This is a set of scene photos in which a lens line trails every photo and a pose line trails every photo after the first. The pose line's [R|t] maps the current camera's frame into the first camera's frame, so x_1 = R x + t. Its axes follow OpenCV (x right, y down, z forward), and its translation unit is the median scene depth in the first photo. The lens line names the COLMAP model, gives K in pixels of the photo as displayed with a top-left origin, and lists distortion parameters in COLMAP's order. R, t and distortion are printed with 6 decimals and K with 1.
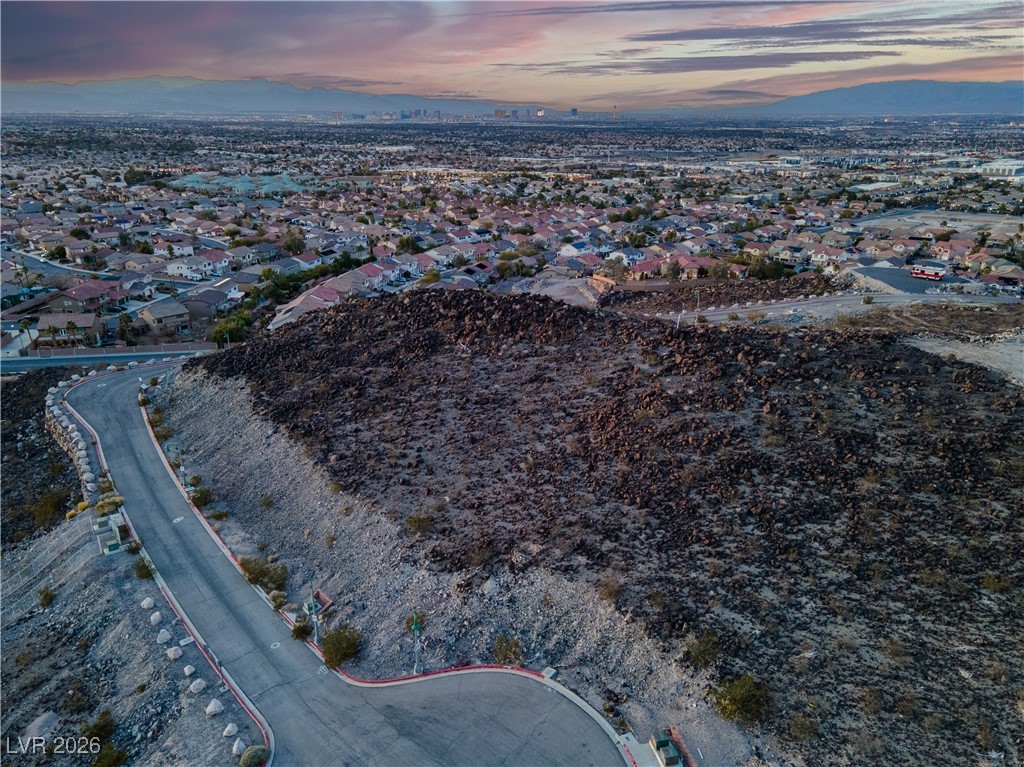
lens RADIAL K [[740.5, 0, 512.0], [0, 740.5, 383.5], [0, 0, 1]] dist [0.028656, 0.027547]
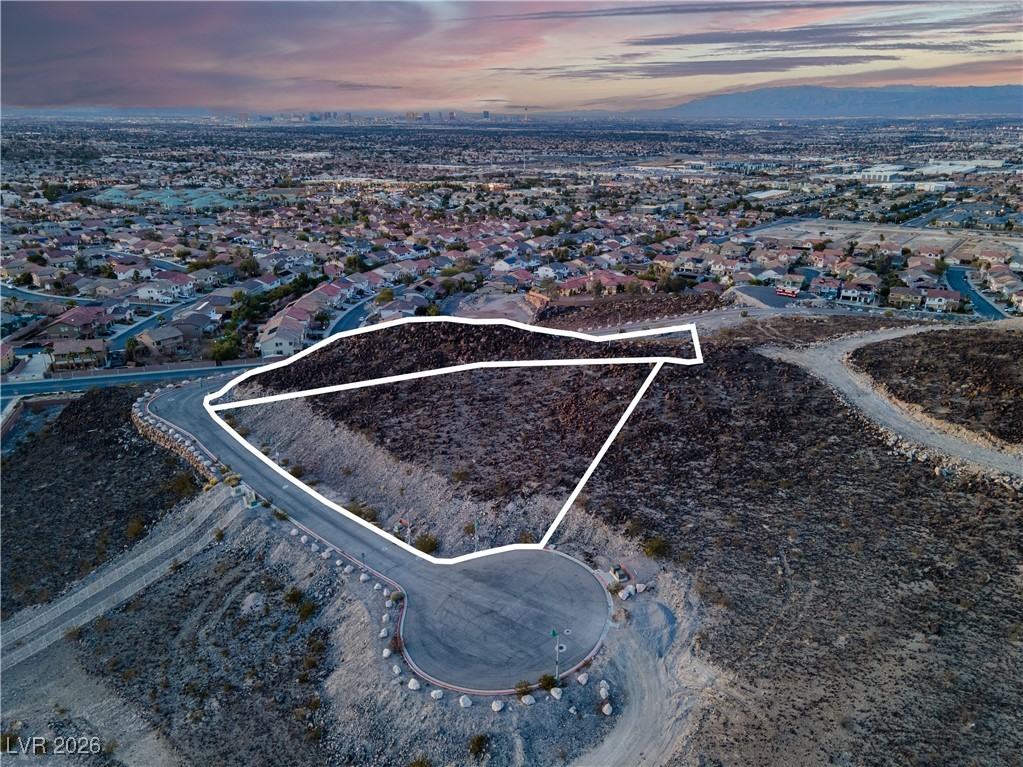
lens RADIAL K [[739.8, 0, 511.5], [0, 739.8, 383.5], [0, 0, 1]] dist [0.028656, 0.027547]
pose [[0.993874, -0.036597, 0.104279, -0.038109], [0.036804, 0.999322, -0.000059, -0.001537], [-0.104207, 0.003896, 0.994548, -0.133812]]
